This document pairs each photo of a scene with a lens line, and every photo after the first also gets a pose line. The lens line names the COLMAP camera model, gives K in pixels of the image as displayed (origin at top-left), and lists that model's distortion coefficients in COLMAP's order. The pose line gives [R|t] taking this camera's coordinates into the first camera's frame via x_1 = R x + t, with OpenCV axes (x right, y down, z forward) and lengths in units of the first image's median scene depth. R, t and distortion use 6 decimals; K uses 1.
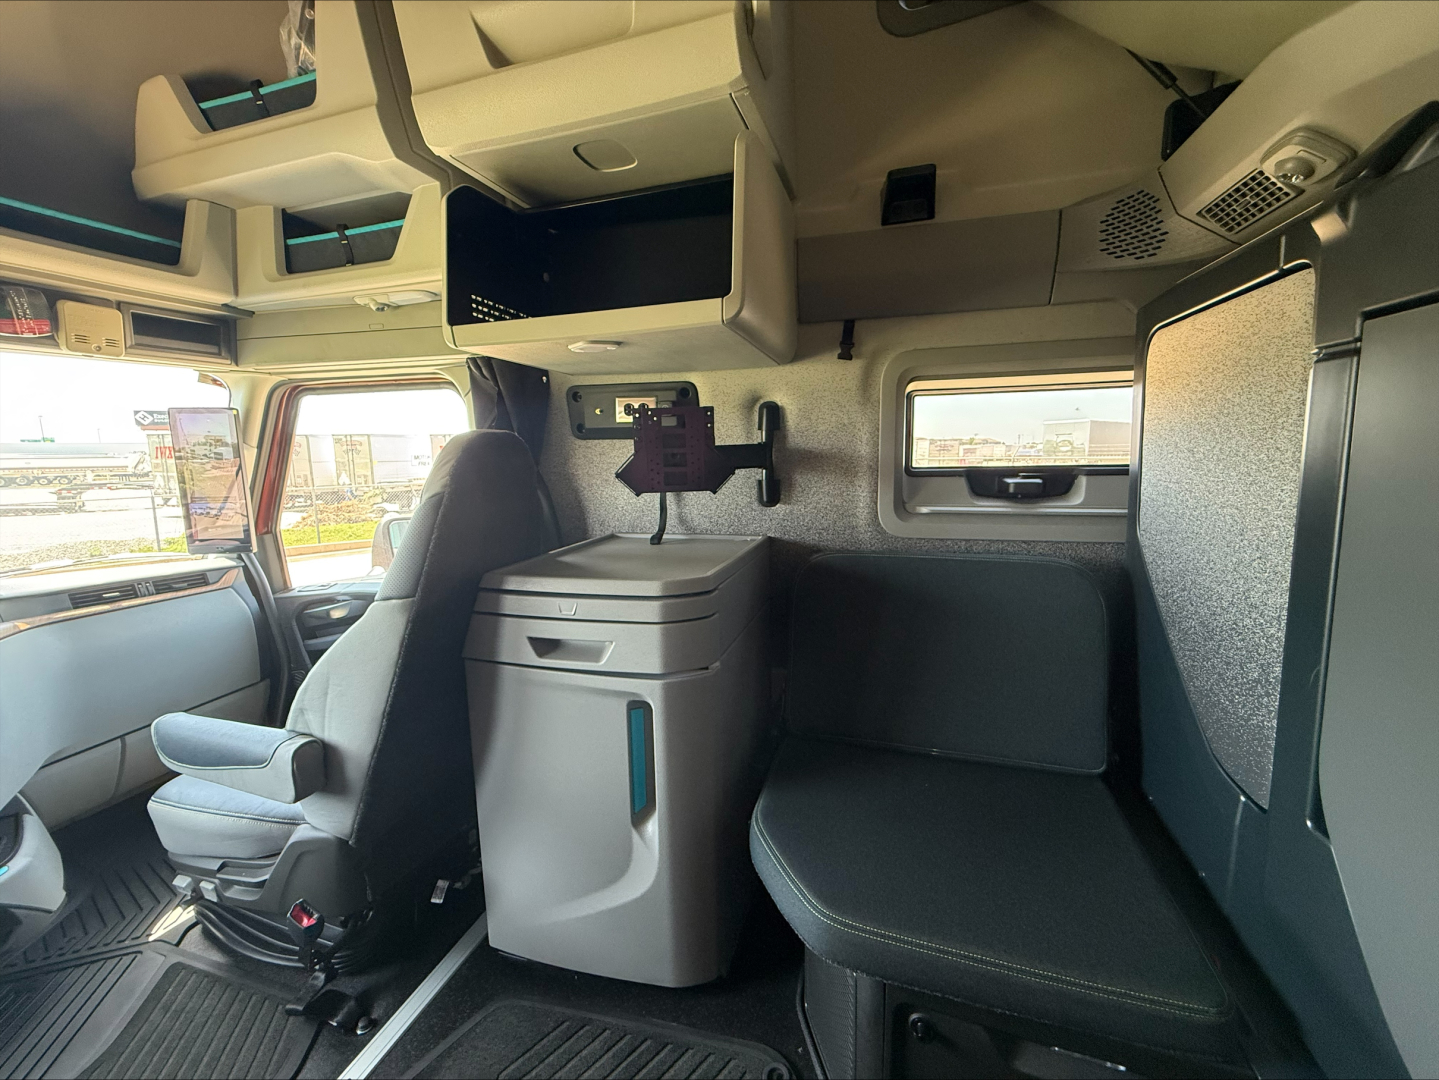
lens RADIAL K [[576.1, 0, 711.4], [0, 576.1, 538.2], [0, 0, 1]] dist [0.000261, 0.000083]
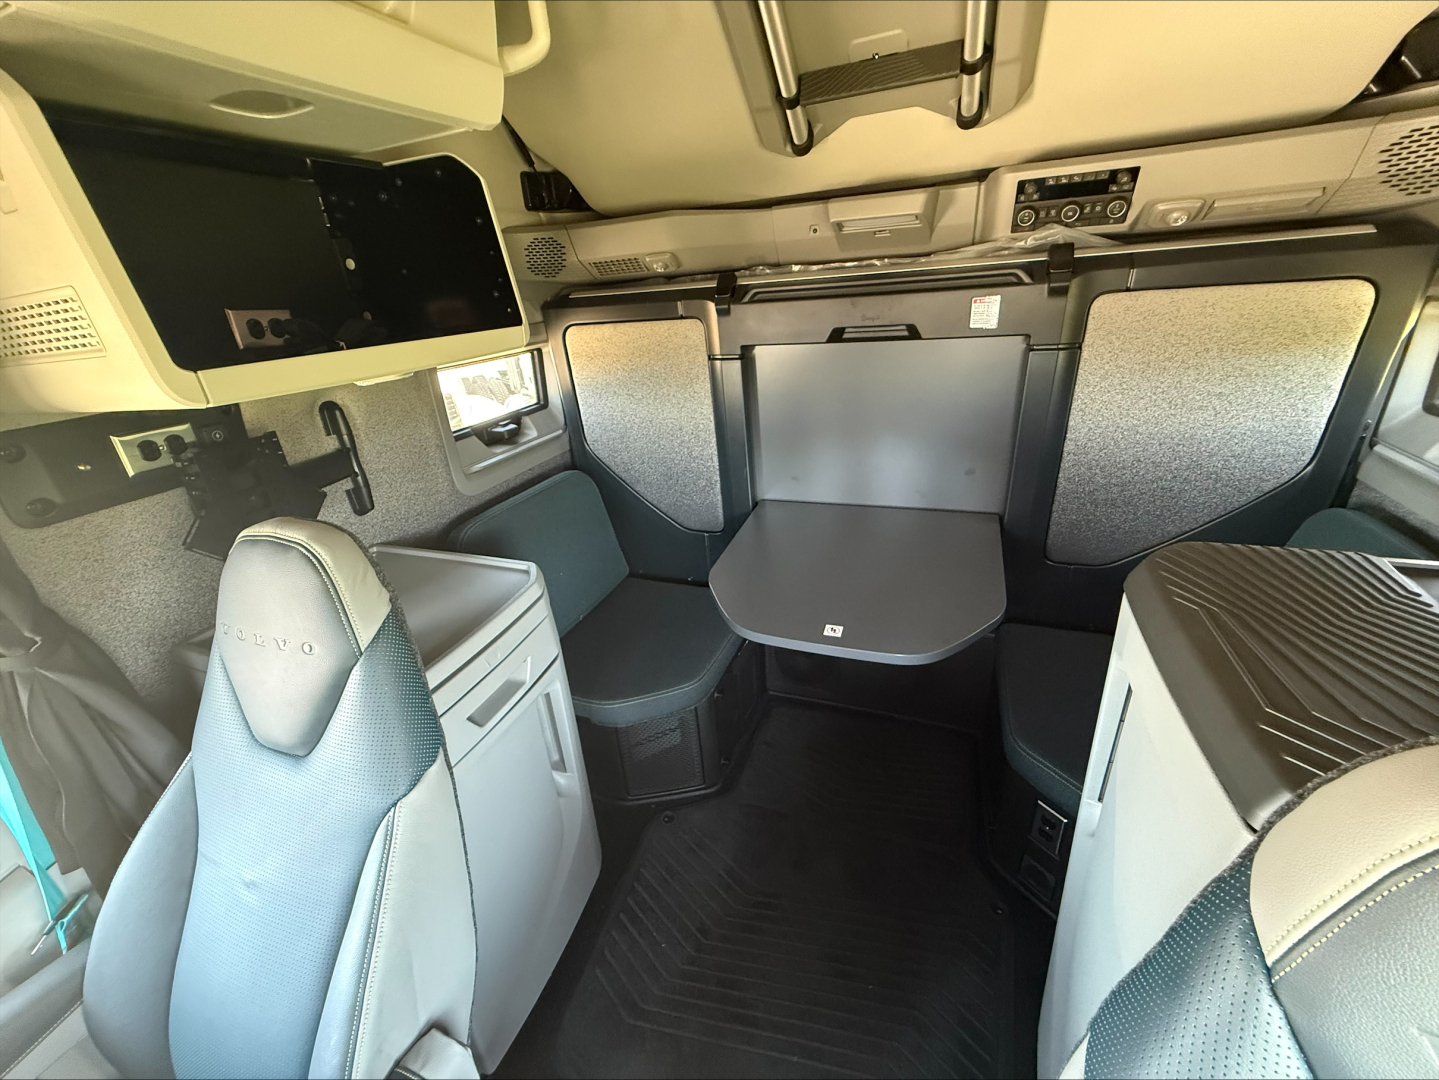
lens RADIAL K [[576.1, 0, 714.9], [0, 576.1, 539.1], [0, 0, 1]] dist [0.000261, 0.000083]
pose [[0.066253, -0.387284, 0.919577, -0.736729], [0.231053, 0.902508, 0.363449, -0.227721], [-0.970683, 0.188391, 0.149277, 0.334327]]
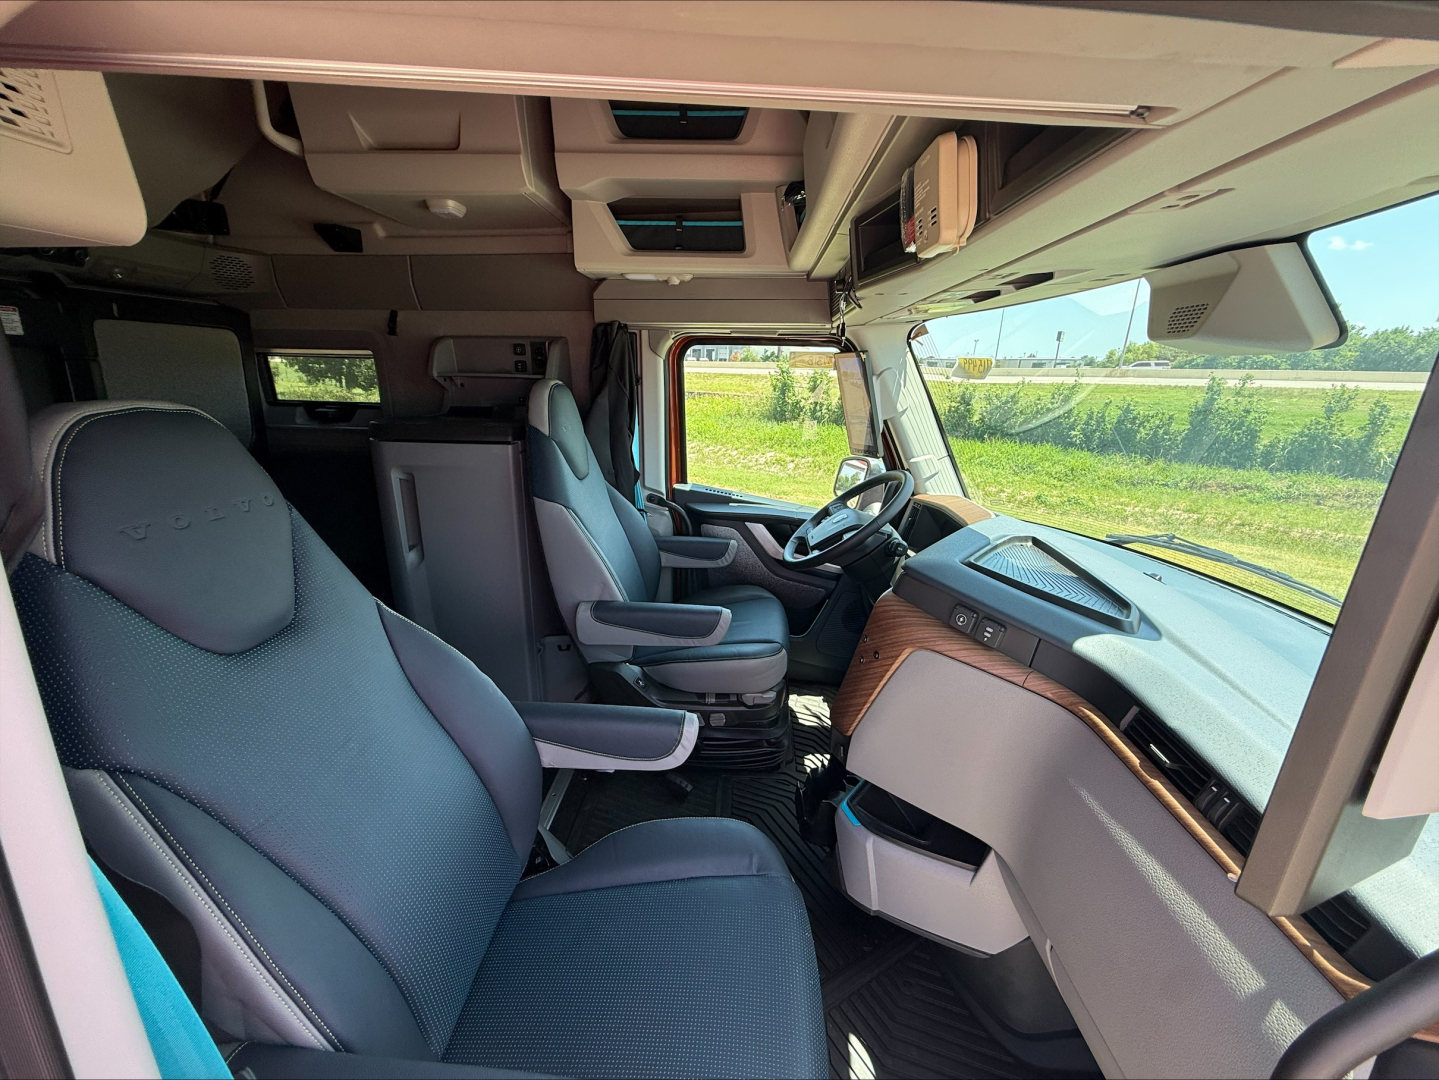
lens RADIAL K [[576.1, 0, 710.9], [0, 576.1, 540.4], [0, 0, 1]] dist [0.000261, 0.000083]
pose [[-0.971465, 0.065239, -0.228036, -0.620495], [-0.040713, 0.901294, 0.431291, -0.253653], [0.233665, 0.428268, -0.872919, 1.276093]]
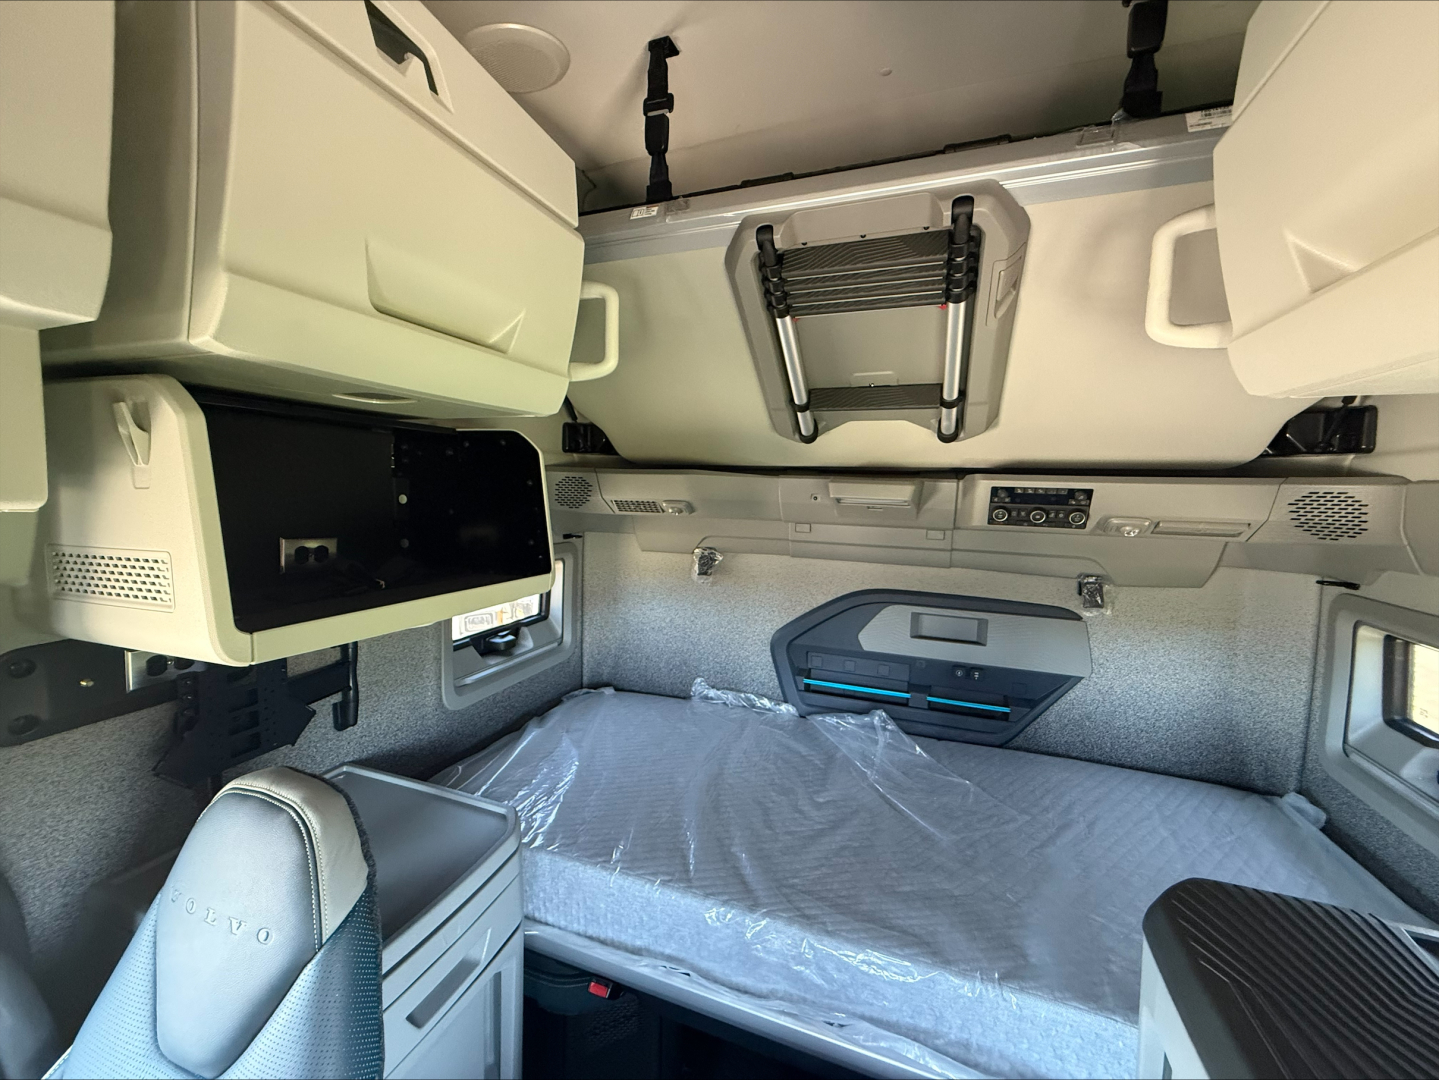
lens RADIAL K [[576.1, 0, 714.7], [0, 576.1, 538.4], [0, 0, 1]] dist [0.000261, 0.000083]
pose [[0.053144, -0.059051, 0.996839, -0.746299], [0.133220, 0.989746, 0.051529, -0.319518], [-0.989661, 0.130060, 0.060466, 0.353639]]
